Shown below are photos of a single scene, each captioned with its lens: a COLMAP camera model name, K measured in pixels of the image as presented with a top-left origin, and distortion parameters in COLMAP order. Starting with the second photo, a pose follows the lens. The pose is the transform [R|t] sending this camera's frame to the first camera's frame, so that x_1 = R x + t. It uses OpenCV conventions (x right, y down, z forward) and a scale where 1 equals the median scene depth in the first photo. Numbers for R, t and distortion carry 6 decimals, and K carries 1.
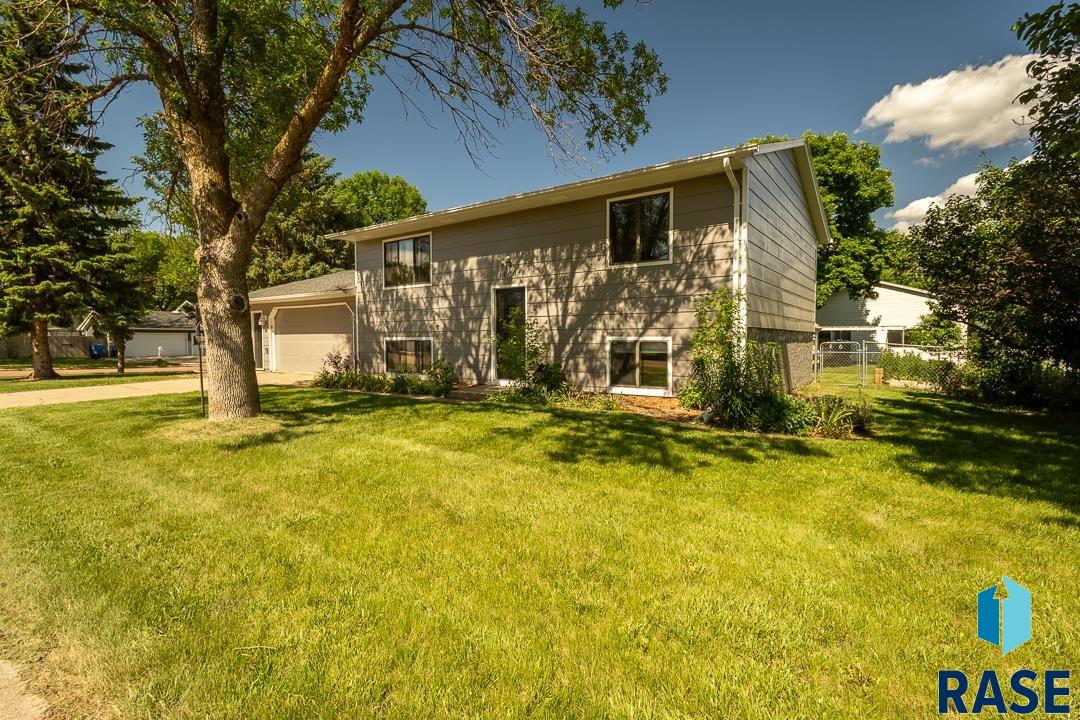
lens RADIAL K [[495.3, 0, 558.1], [0, 495.3, 365.7], [0, 0, 1]] dist [0.007377, -0.000401]
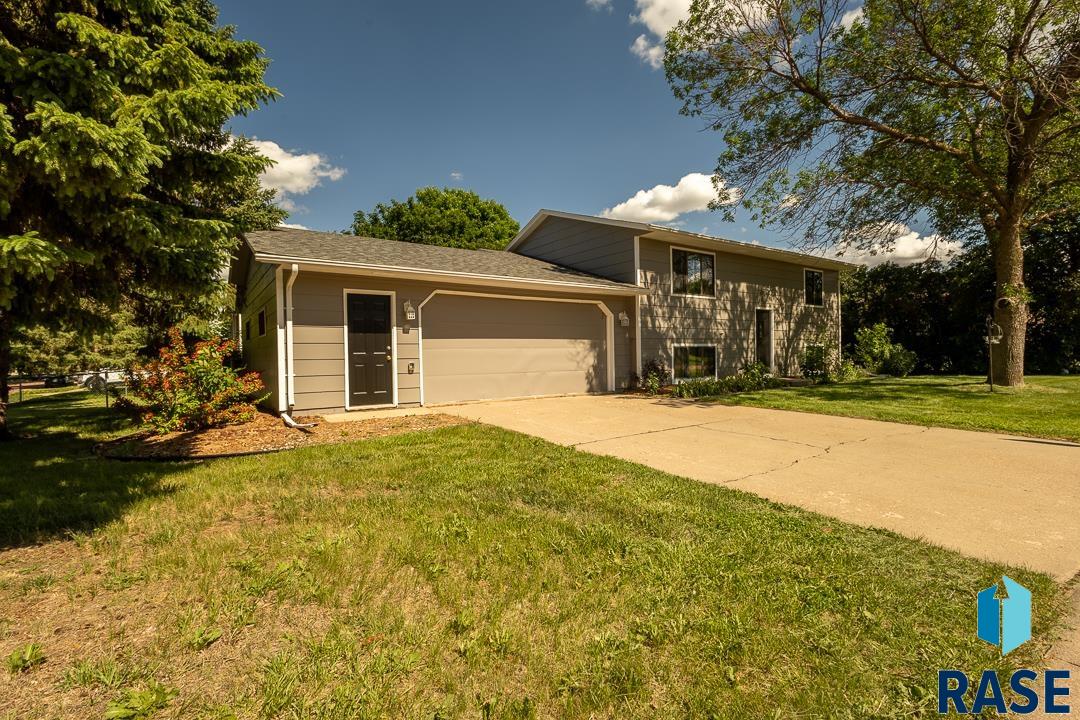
lens RADIAL K [[495.3, 0, 547.3], [0, 495.3, 358.8], [0, 0, 1]] dist [0.007377, -0.000401]
pose [[0.351850, -0.012495, 0.935973, -1.613186], [0.065229, 0.997807, -0.011201, -0.036872], [-0.933781, 0.064993, 0.351893, 1.051698]]
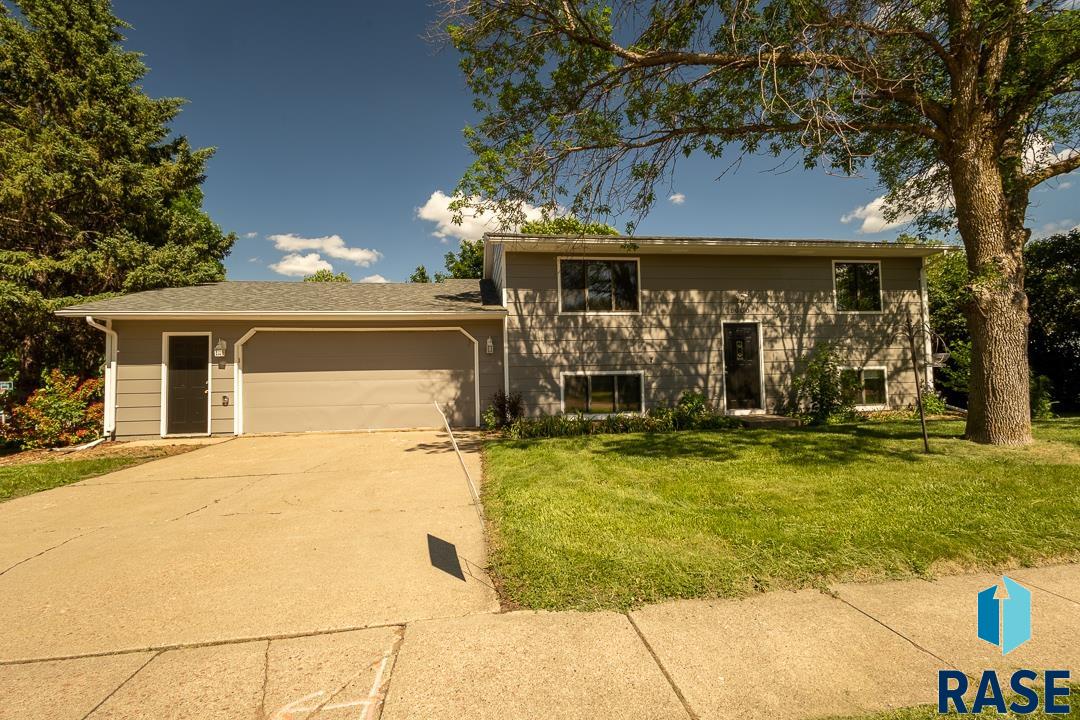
lens RADIAL K [[495.3, 0, 543.6], [0, 495.3, 355.2], [0, 0, 1]] dist [0.007377, -0.000401]
pose [[0.738488, 0.021189, 0.673933, -1.100787], [0.057427, 0.993898, -0.094176, -0.008917], [-0.671817, 0.108250, 0.732765, 0.489268]]
